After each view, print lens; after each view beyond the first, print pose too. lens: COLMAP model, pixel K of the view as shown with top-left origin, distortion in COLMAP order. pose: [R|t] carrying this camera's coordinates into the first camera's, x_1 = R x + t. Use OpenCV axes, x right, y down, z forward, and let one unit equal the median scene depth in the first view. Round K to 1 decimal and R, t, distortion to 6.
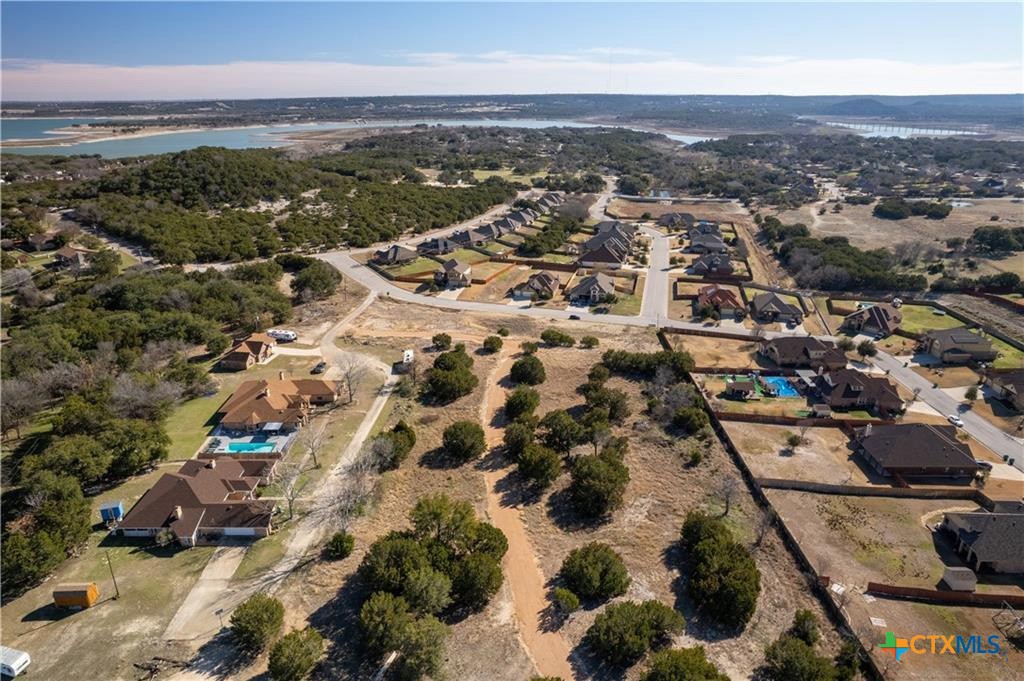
lens RADIAL K [[657.7, 0, 513.2], [0, 657.7, 340.6], [0, 0, 1]] dist [-0.081580, 0.075020]
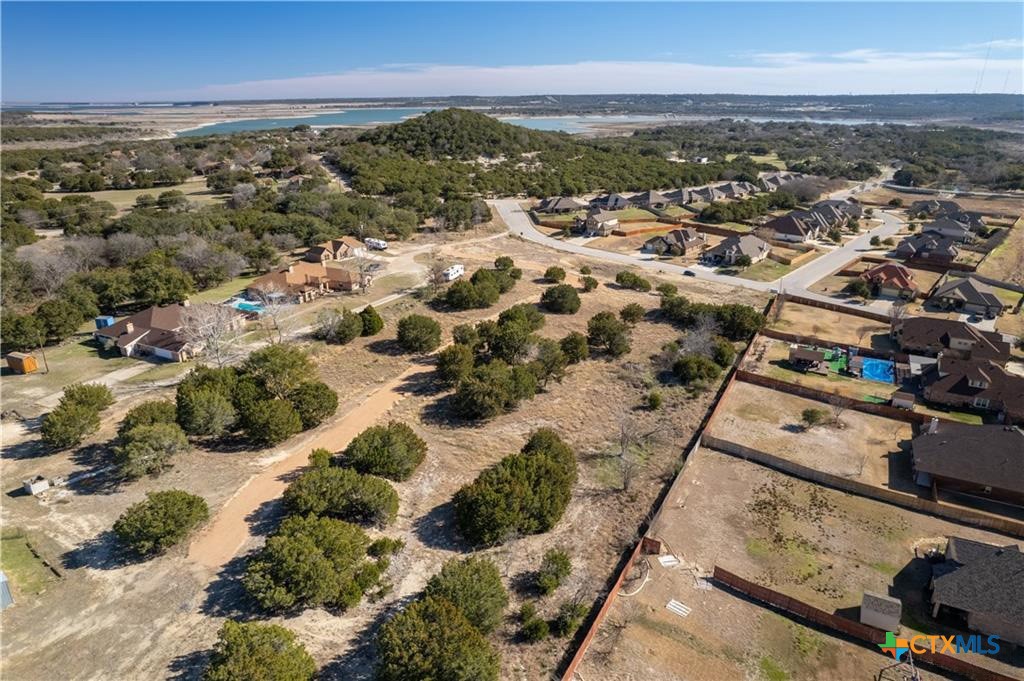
lens RADIAL K [[657.7, 0, 513.2], [0, 657.7, 340.6], [0, 0, 1]] dist [-0.081580, 0.075020]
pose [[0.892605, 0.161305, -0.420995, 0.291409], [-0.161532, 0.986233, 0.035391, 0.066598], [0.420907, 0.036414, 0.906372, 0.116808]]
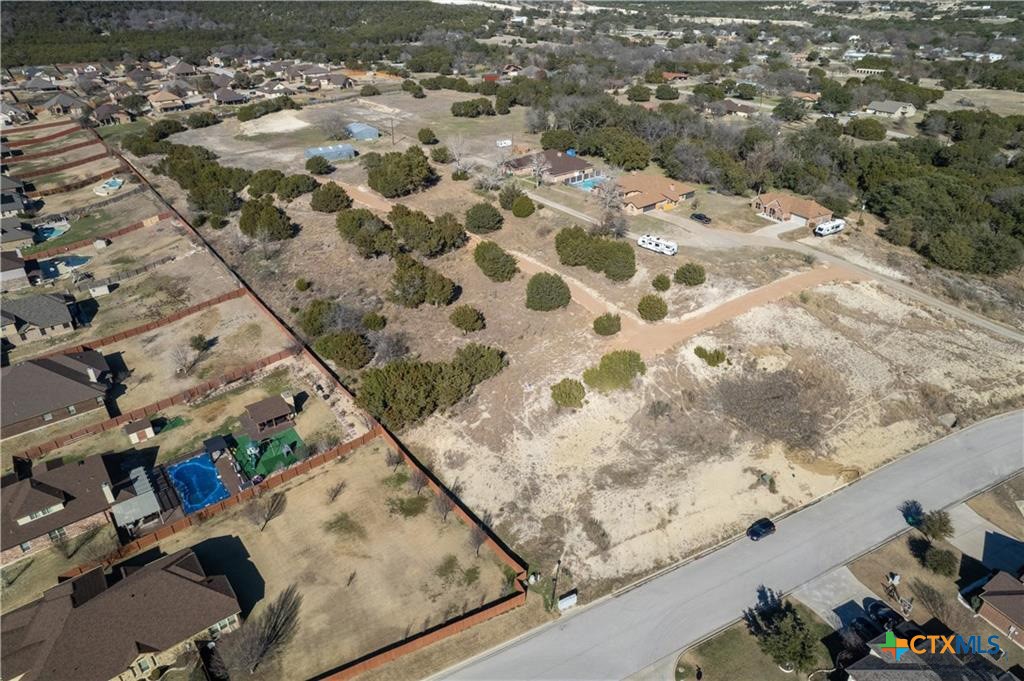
lens RADIAL K [[657.7, 0, 513.2], [0, 657.7, 340.6], [0, 0, 1]] dist [-0.081580, 0.075020]
pose [[-0.776180, 0.316622, -0.545248, 0.390639], [-0.211237, 0.684212, 0.698021, -0.351492], [0.594074, 0.656966, -0.464189, 1.110471]]
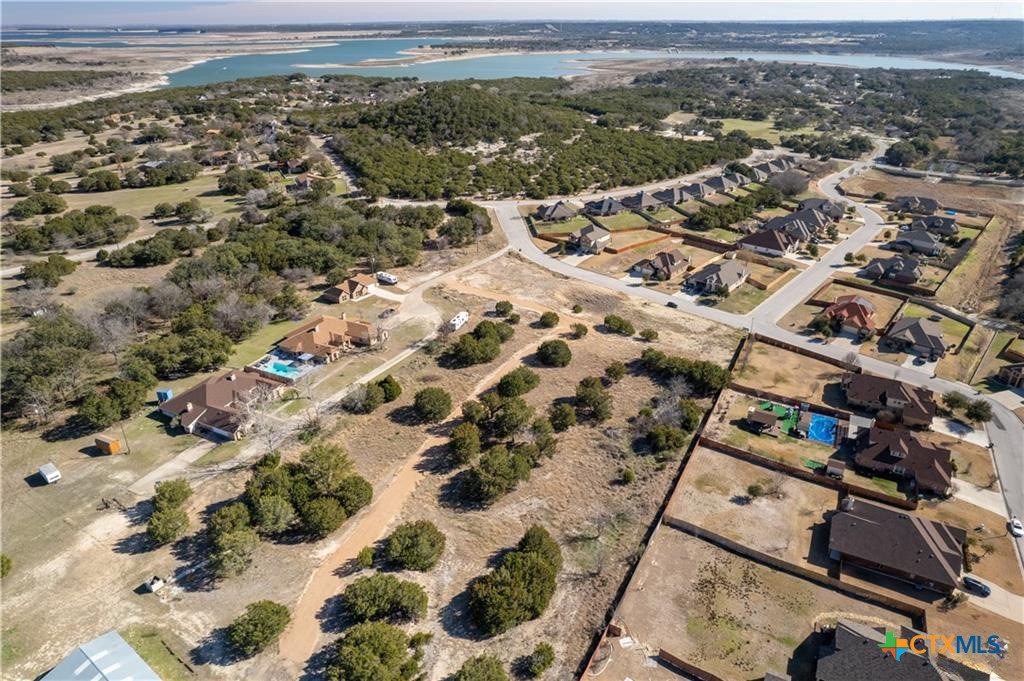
lens RADIAL K [[657.7, 0, 513.2], [0, 657.7, 340.6], [0, 0, 1]] dist [-0.081580, 0.075020]
pose [[0.893446, 0.201866, -0.401254, 0.309375], [-0.159909, 0.977742, 0.135831, -0.084943], [0.419743, -0.057194, 0.905839, 0.020814]]
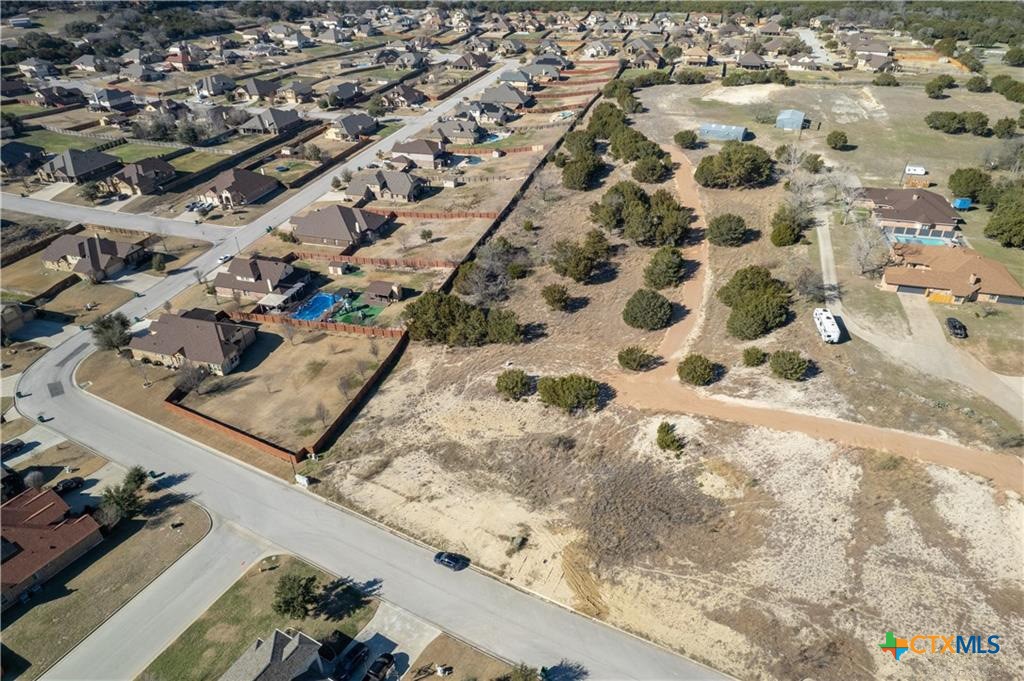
lens RADIAL K [[657.7, 0, 513.2], [0, 657.7, 340.6], [0, 0, 1]] dist [-0.081580, 0.075020]
pose [[-0.961176, -0.135995, 0.240095, -0.010308], [0.109361, 0.611111, 0.783954, -0.420858], [-0.253338, 0.779775, -0.572513, 1.204775]]
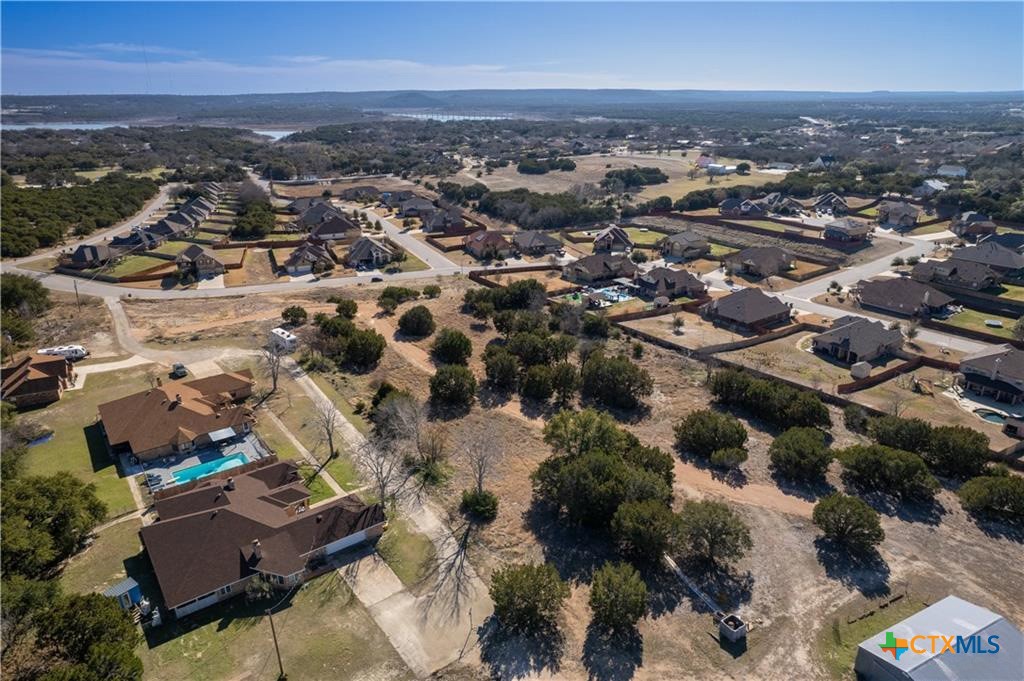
lens RADIAL K [[657.7, 0, 513.2], [0, 657.7, 340.6], [0, 0, 1]] dist [-0.081580, 0.075020]
pose [[0.805610, -0.211988, 0.553222, -0.310812], [0.211936, 0.975118, 0.065029, 0.032799], [-0.553241, 0.064860, 0.830492, 0.135557]]
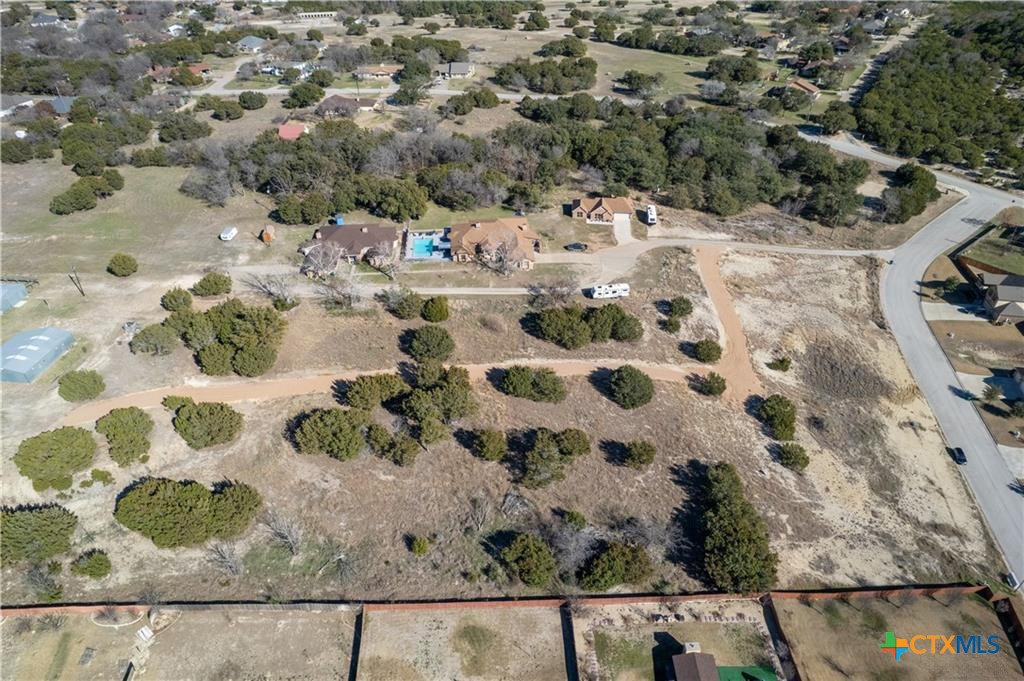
lens RADIAL K [[657.7, 0, 513.2], [0, 657.7, 340.6], [0, 0, 1]] dist [-0.081580, 0.075020]
pose [[0.058631, 0.593038, -0.803037, 0.483124], [-0.350452, 0.765450, 0.539694, -0.289682], [0.934744, 0.249783, 0.252710, 0.545151]]
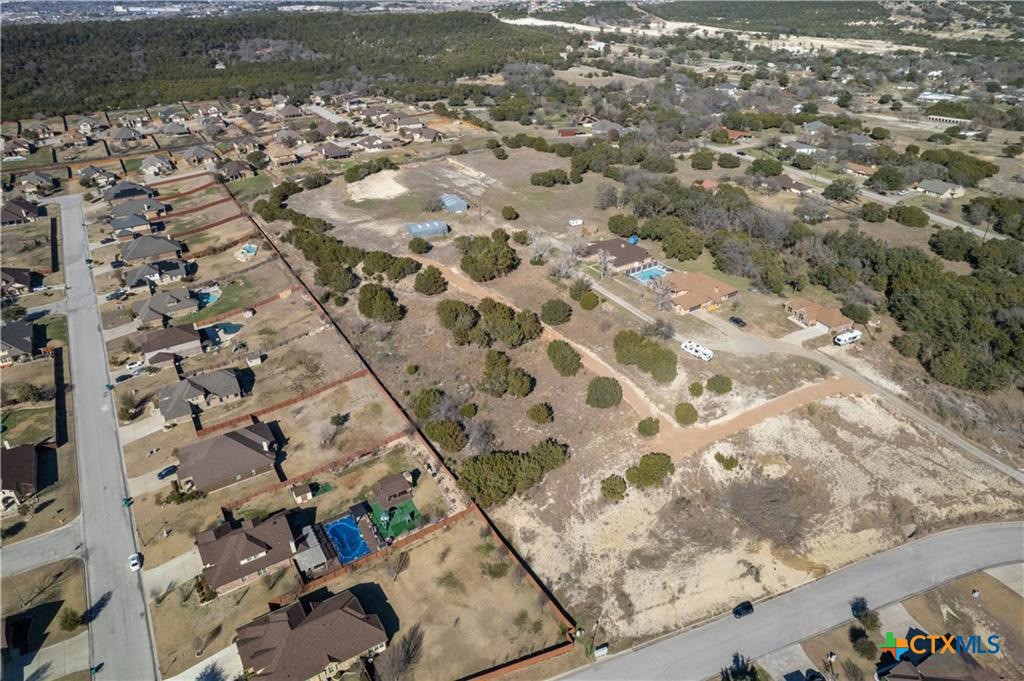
lens RADIAL K [[657.7, 0, 513.2], [0, 657.7, 340.6], [0, 0, 1]] dist [-0.081580, 0.075020]
pose [[-0.839409, 0.278149, -0.466932, 0.452889], [-0.178837, 0.669924, 0.720568, -0.542561], [0.513235, 0.688356, -0.512597, 1.115919]]
